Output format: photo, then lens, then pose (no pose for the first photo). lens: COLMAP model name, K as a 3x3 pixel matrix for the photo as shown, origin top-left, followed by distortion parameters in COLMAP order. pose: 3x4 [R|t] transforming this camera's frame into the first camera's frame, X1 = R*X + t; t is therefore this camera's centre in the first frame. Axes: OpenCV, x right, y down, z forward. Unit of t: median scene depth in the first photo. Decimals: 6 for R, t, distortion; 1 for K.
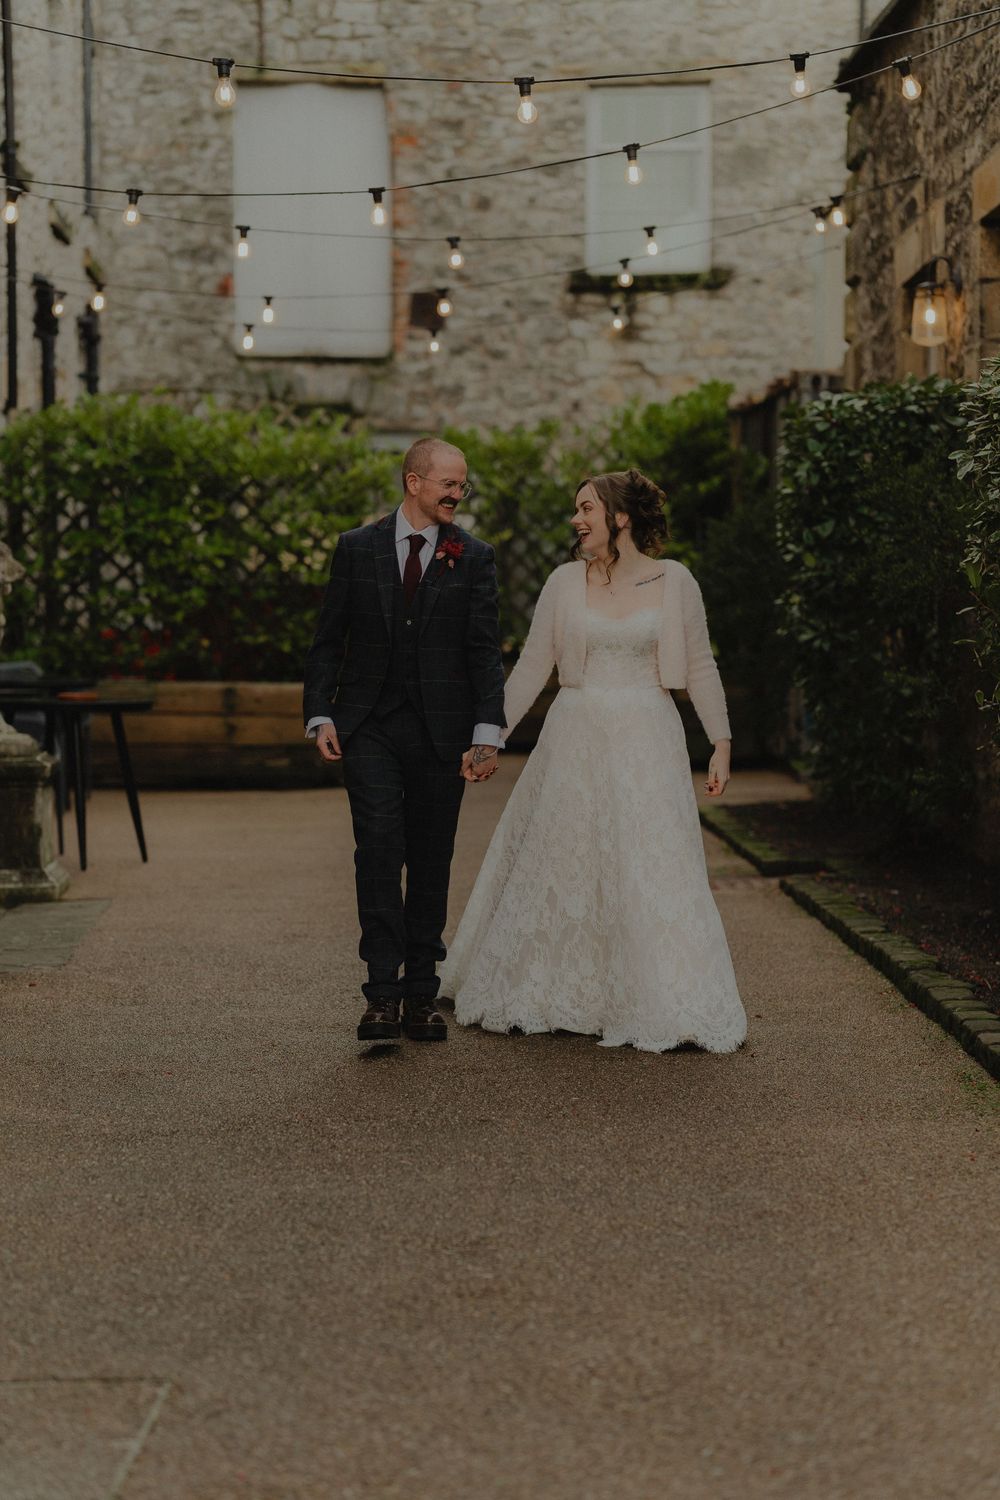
lens RADIAL K [[3484.4, 0, 500.0], [0, 3484.4, 750.0], [0, 0, 1]] dist [0.614740, 1.371495]
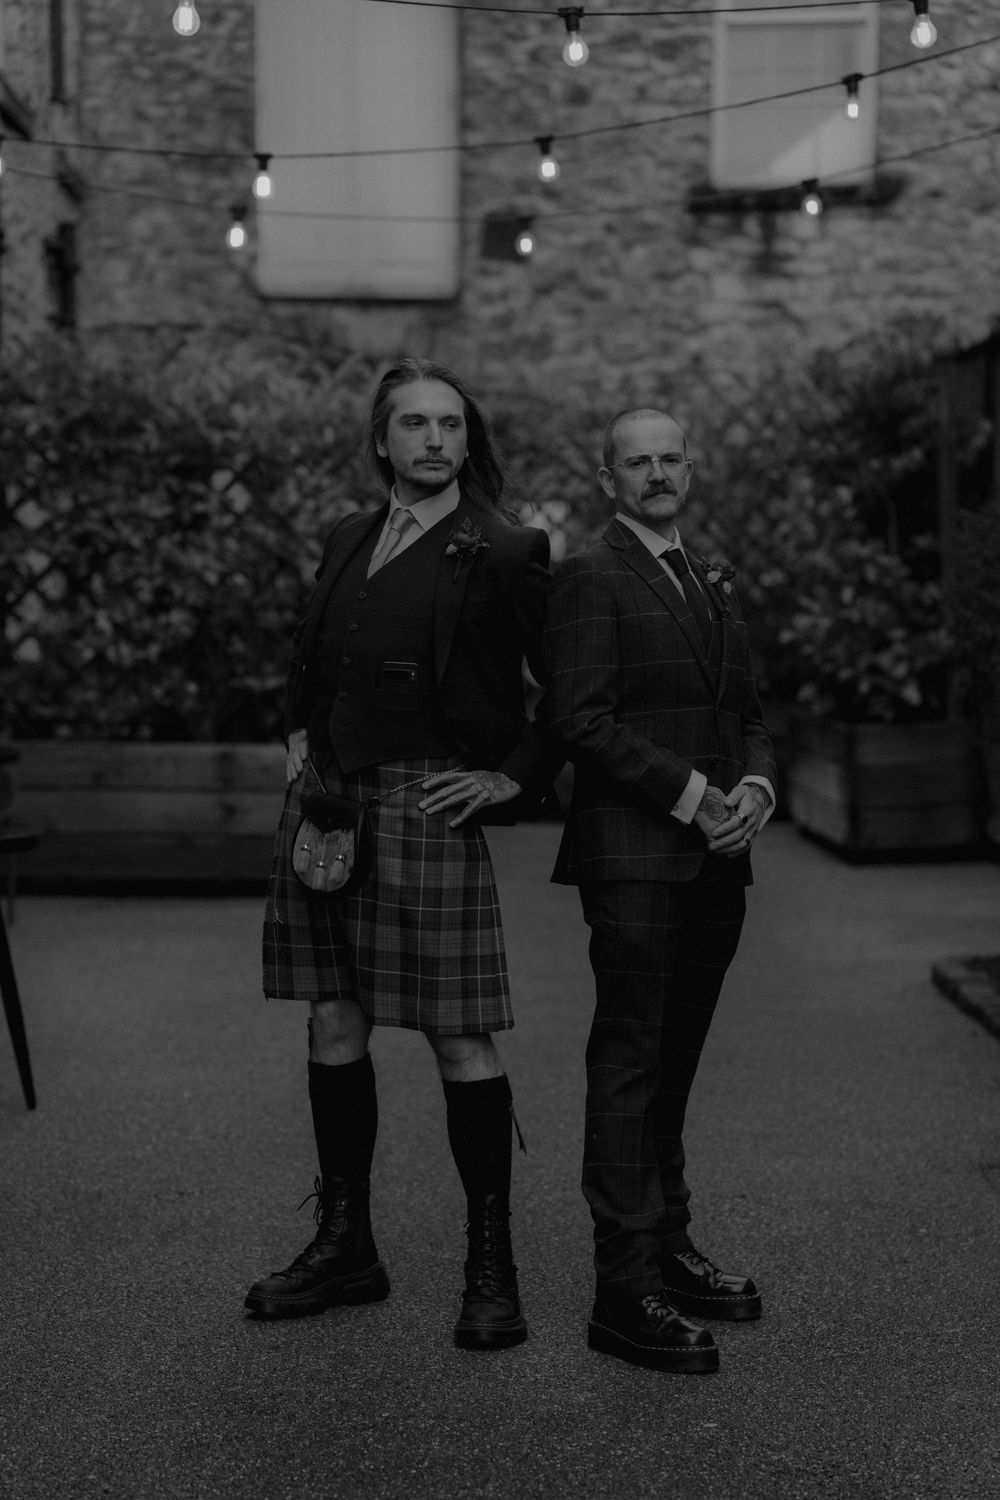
lens RADIAL K [[3452.4, 0, 503.5], [0, 3452.4, 769.1], [0, 0, 1]] dist [0.629390, 1.135110]
pose [[0.999845, 0.002549, -0.017437, -0.007280], [-0.002350, 0.999932, 0.011422, -0.016703], [0.017464, -0.011379, 0.999783, 0.229347]]
